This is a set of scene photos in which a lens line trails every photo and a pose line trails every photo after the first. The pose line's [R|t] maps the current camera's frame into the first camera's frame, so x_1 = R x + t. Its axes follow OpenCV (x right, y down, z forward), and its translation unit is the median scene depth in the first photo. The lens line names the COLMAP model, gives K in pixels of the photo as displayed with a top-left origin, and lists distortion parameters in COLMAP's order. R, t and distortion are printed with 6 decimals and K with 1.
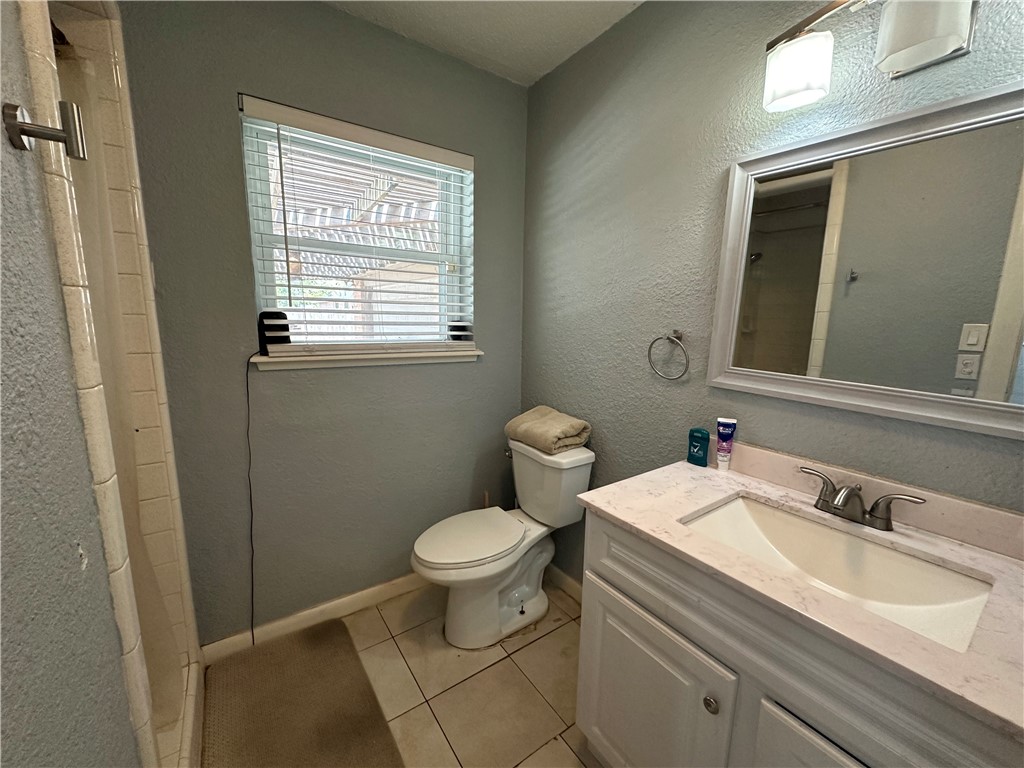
lens RADIAL K [[408.1, 0, 513.8], [0, 408.1, 384.1], [0, 0, 1]] dist [-0.002317, -0.000093]
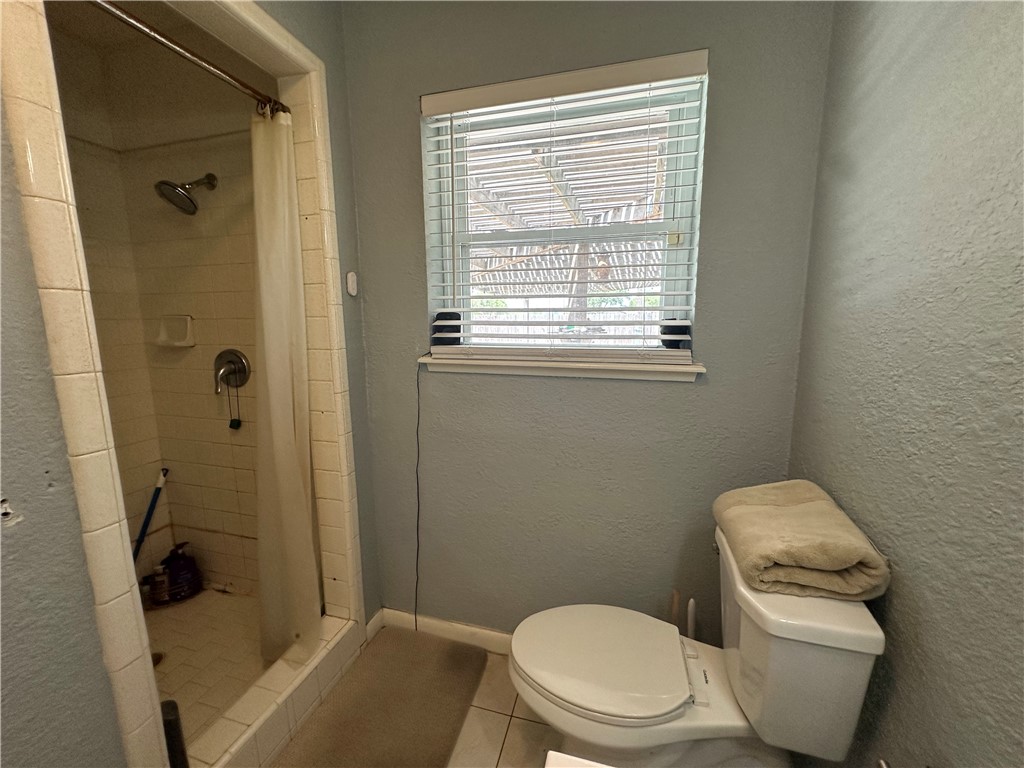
lens RADIAL K [[408.1, 0, 513.8], [0, 408.1, 384.1], [0, 0, 1]] dist [-0.002317, -0.000093]
pose [[0.636766, 0.098769, -0.764705, 0.269225], [-0.108813, 0.993347, 0.037692, -0.058681], [0.763341, 0.059209, 0.643277, 0.483284]]
